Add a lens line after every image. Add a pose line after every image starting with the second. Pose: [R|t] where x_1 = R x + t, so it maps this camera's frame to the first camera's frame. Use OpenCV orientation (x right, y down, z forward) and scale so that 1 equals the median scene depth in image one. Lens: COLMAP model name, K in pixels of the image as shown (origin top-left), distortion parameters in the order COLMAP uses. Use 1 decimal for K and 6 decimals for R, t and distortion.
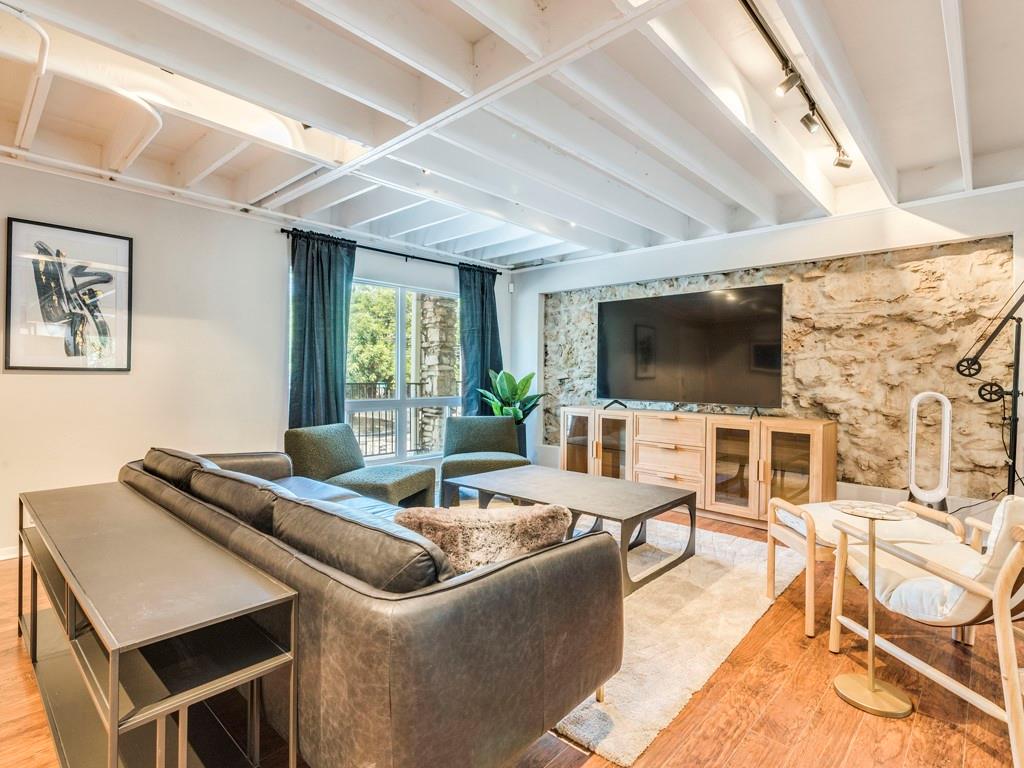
lens RADIAL K [[509.6, 0, 512.0], [0, 509.6, 384.0], [0, 0, 1]] dist [0.000322, -0.000218]
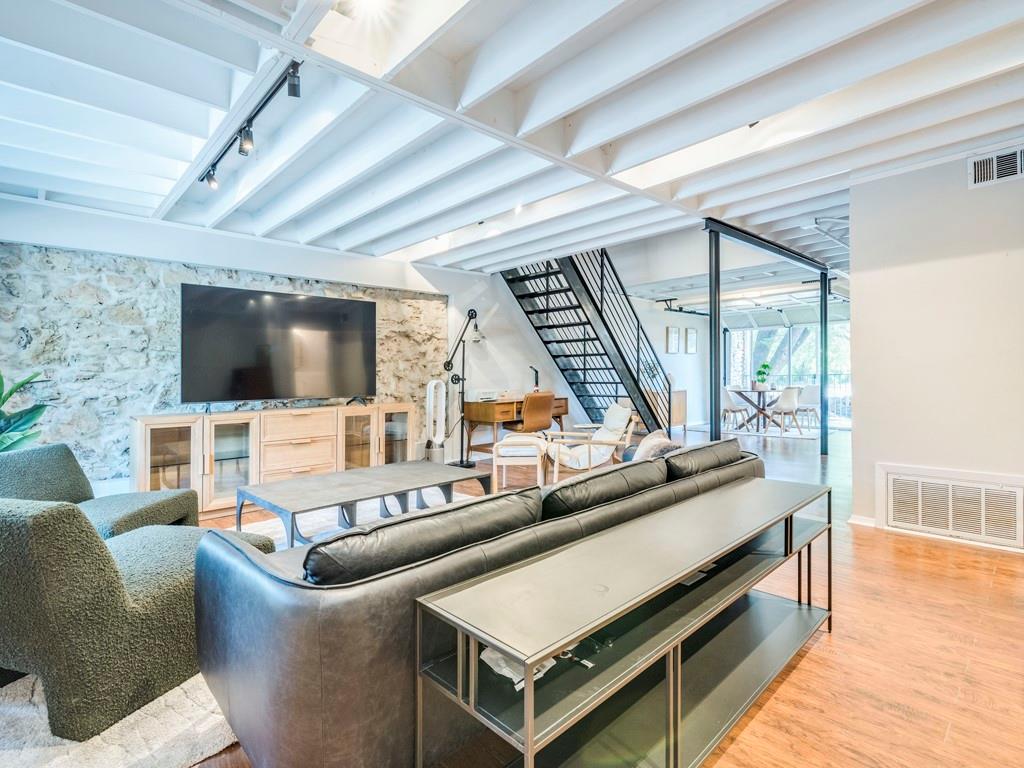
lens RADIAL K [[509.6, 0, 512.0], [0, 509.6, 384.0], [0, 0, 1]] dist [0.000322, -0.000218]
pose [[0.069833, -0.034634, 0.996957, -0.702291], [0.027571, 0.999082, 0.032776, -0.016811], [-0.997178, 0.025198, 0.070724, 0.505037]]
